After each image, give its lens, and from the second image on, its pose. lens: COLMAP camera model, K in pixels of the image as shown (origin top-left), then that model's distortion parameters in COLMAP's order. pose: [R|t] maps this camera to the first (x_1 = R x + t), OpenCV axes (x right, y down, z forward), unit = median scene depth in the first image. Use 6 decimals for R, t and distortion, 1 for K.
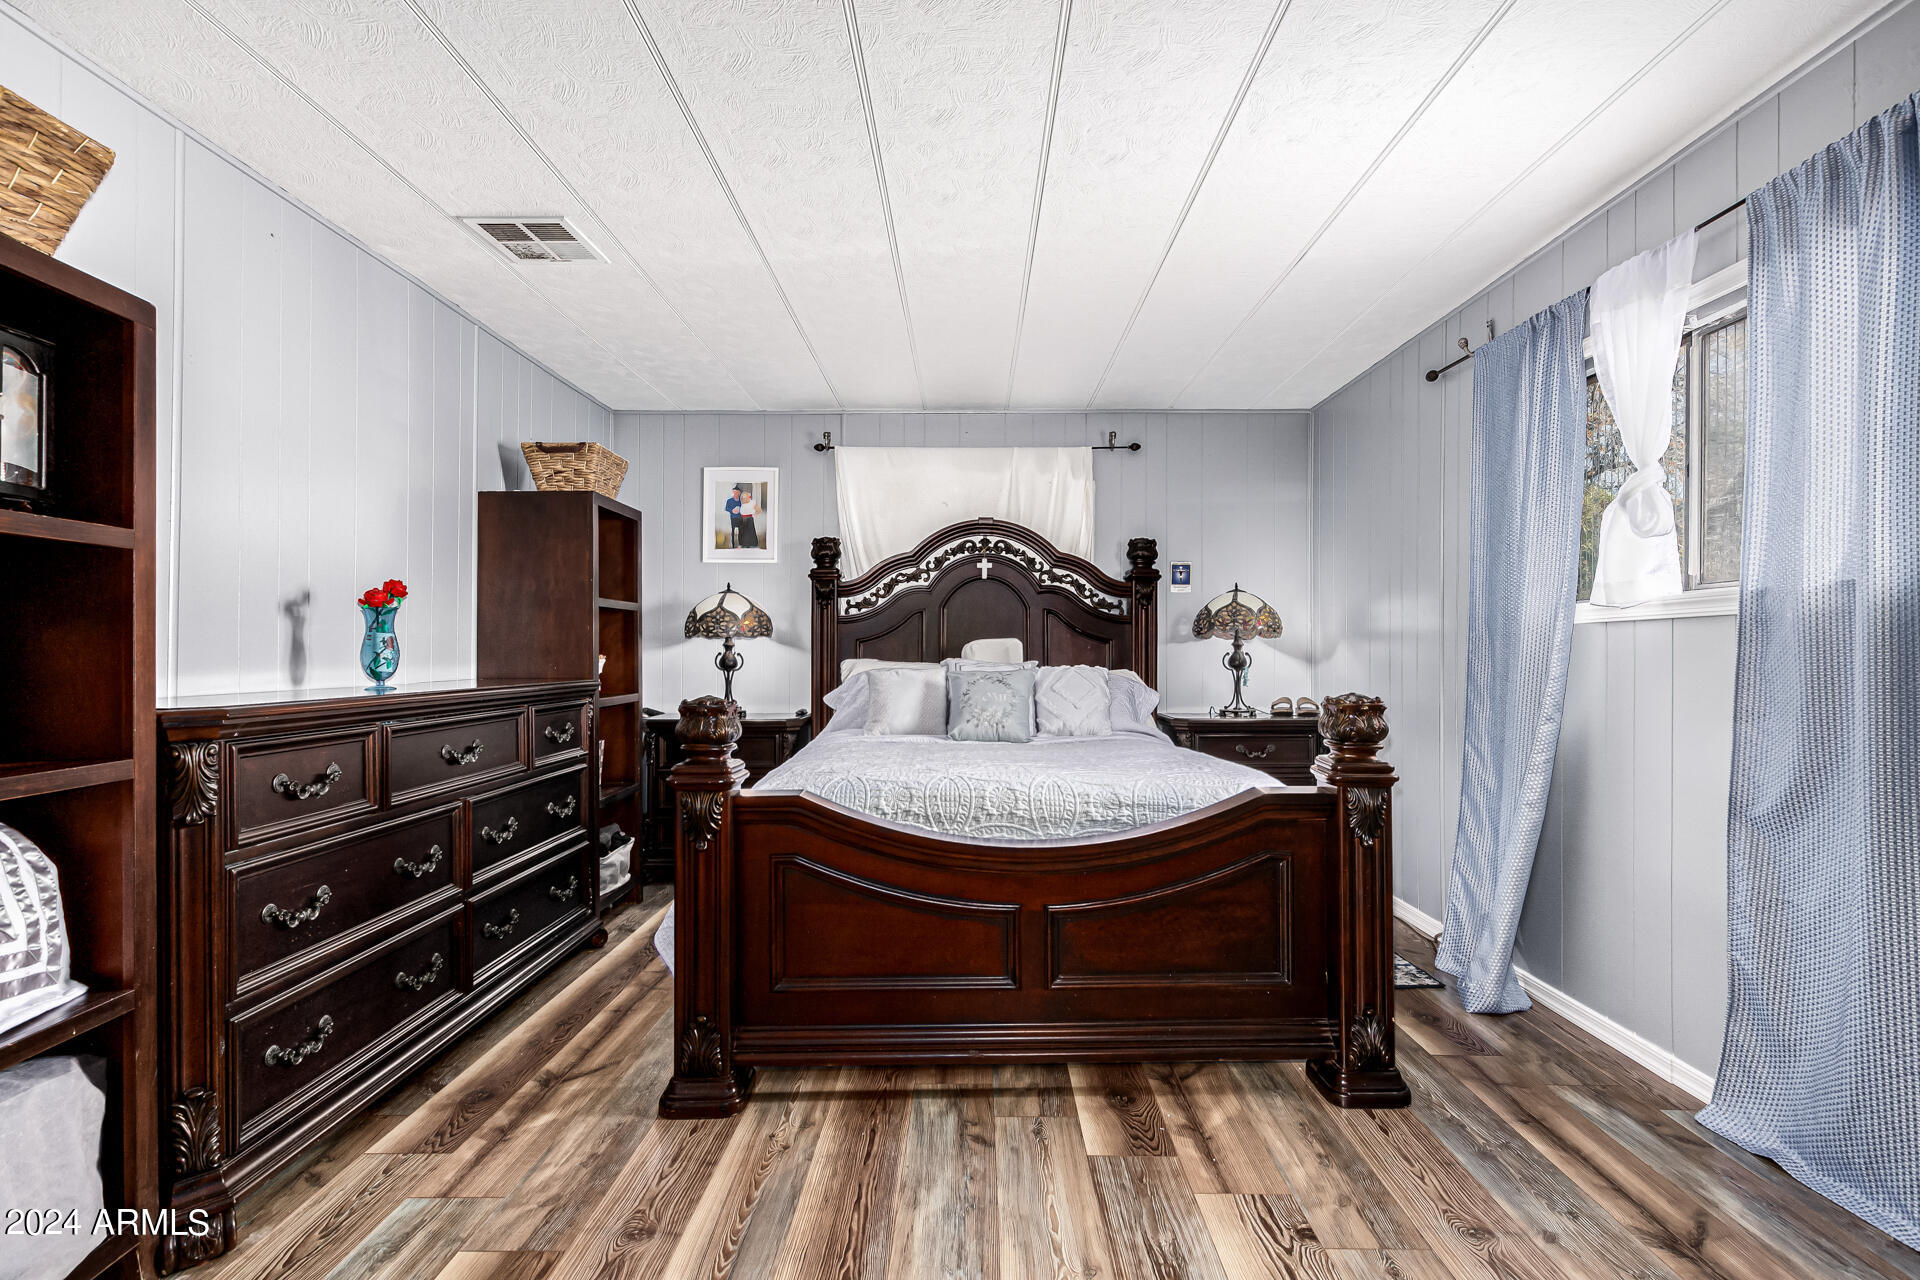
lens RADIAL K [[887.8, 0, 960.0], [0, 887.8, 640.0], [0, 0, 1]] dist [0.000136, -0.000998]
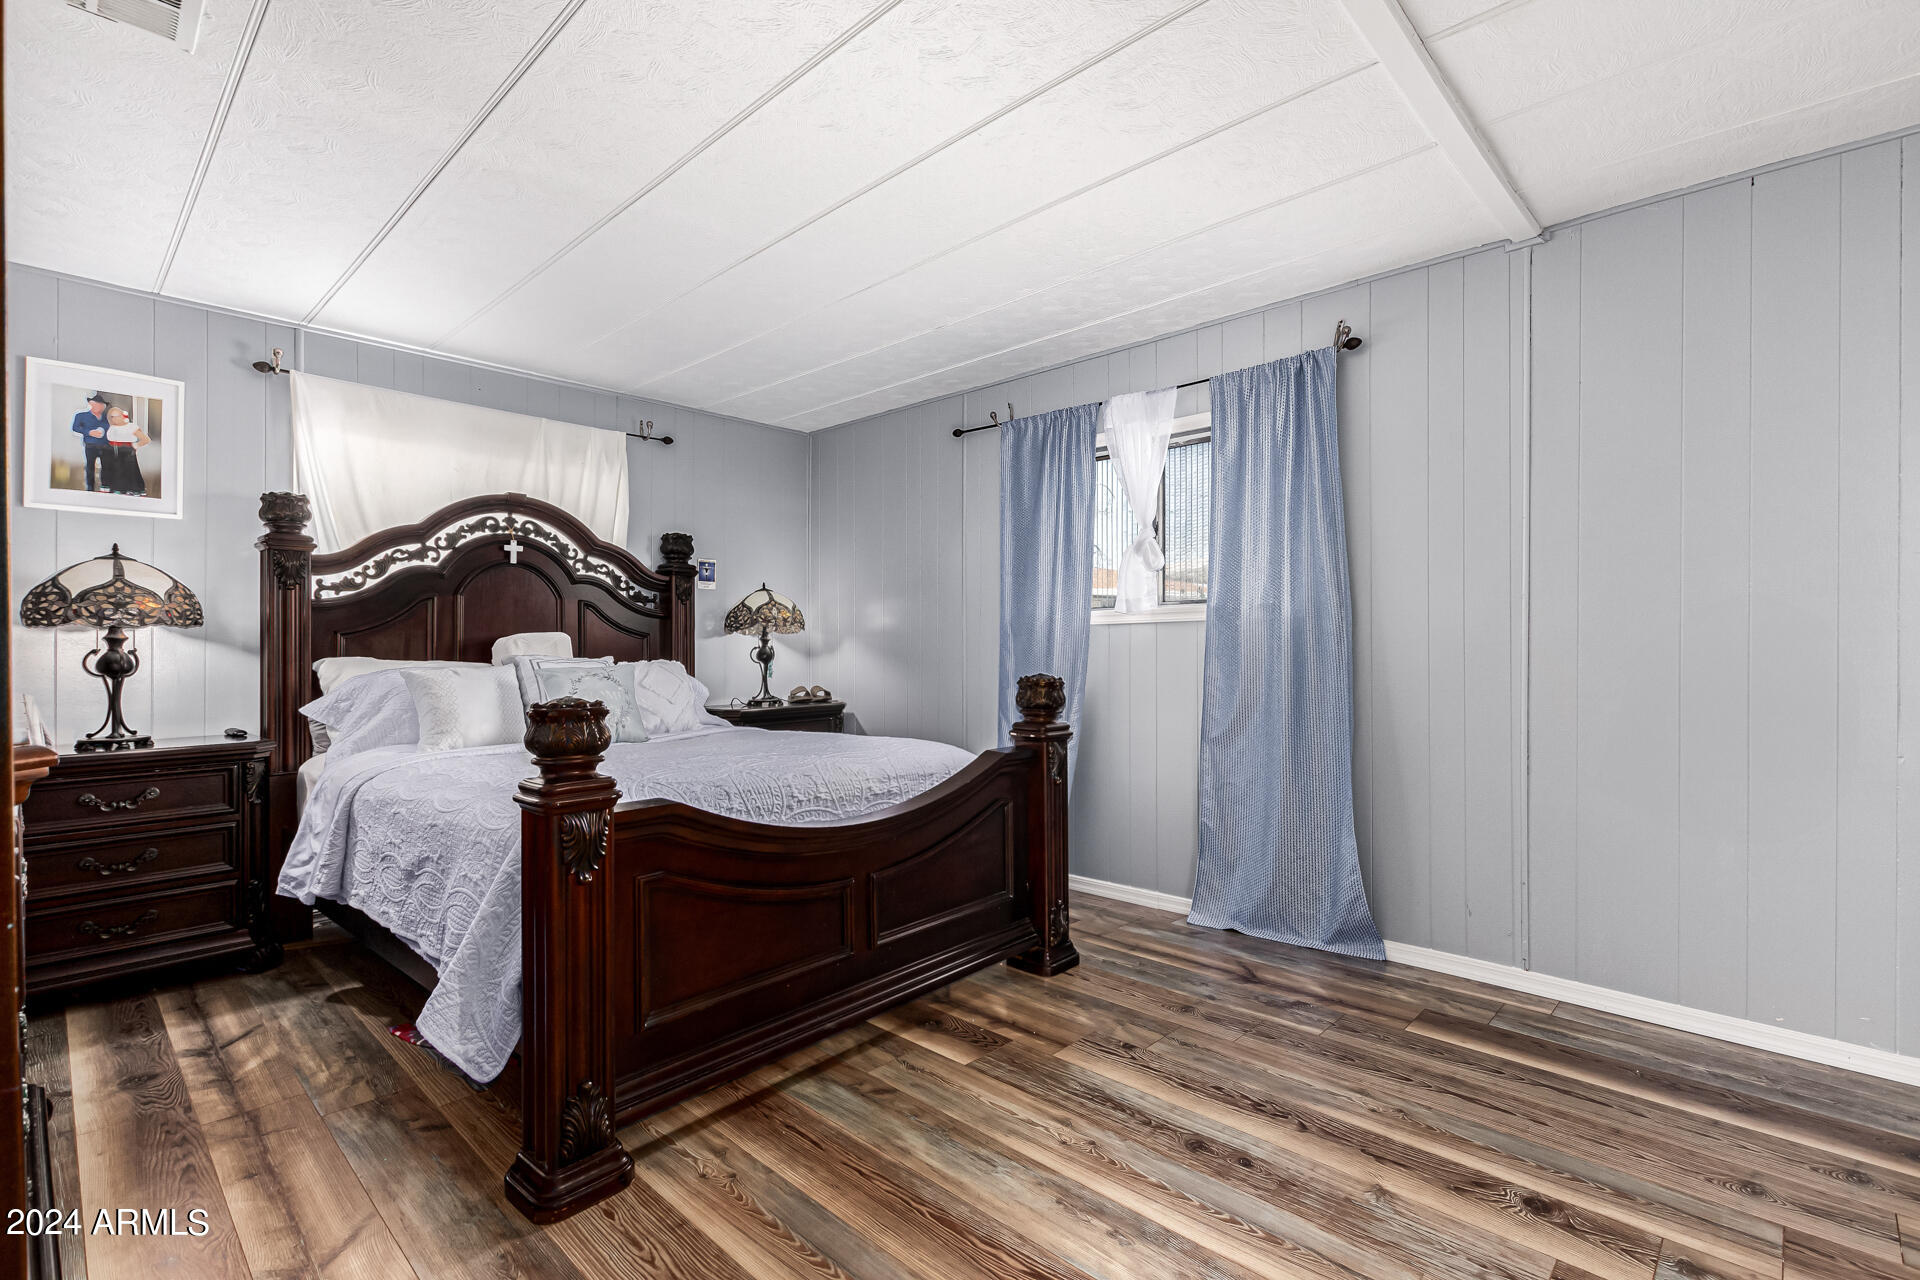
lens RADIAL K [[882.6, 0, 972.6], [0, 882.6, 641.0], [0, 0, 1]] dist [0.001234, 0.000364]
pose [[0.671840, 0.000888, 0.740695, -0.391803], [-0.003465, 0.999992, 0.001943, 0.004968], [-0.740688, -0.003872, 0.671838, 0.107066]]
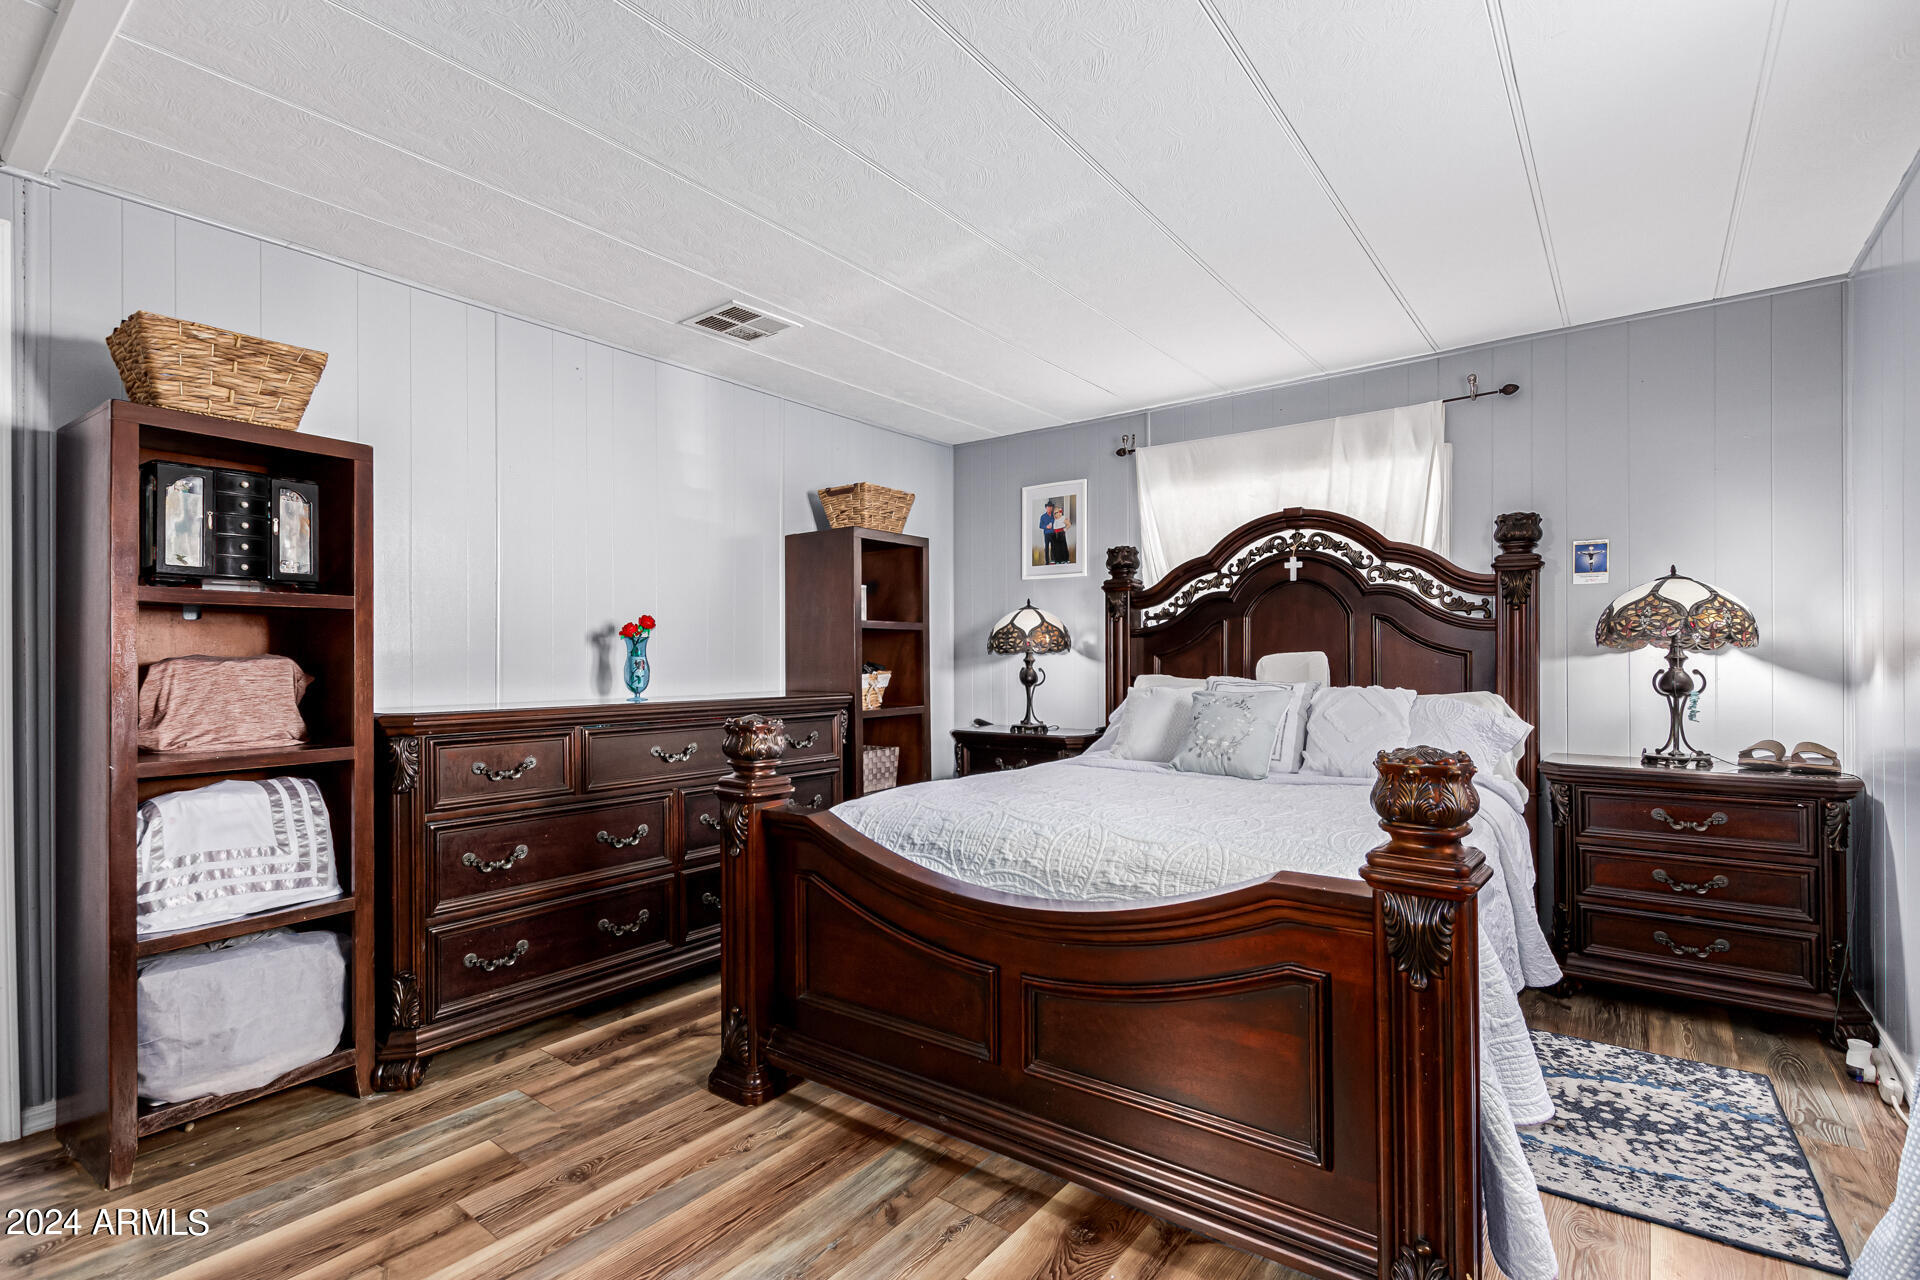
lens RADIAL K [[876.2, 0, 961.0], [0, 876.2, 652.5], [0, 0, 1]] dist [-0.000748, -0.000371]
pose [[0.797814, -0.007263, -0.602860, 0.348458], [0.011386, 0.999931, 0.003020, -0.008749], [0.602797, -0.009274, 0.797841, 0.183242]]
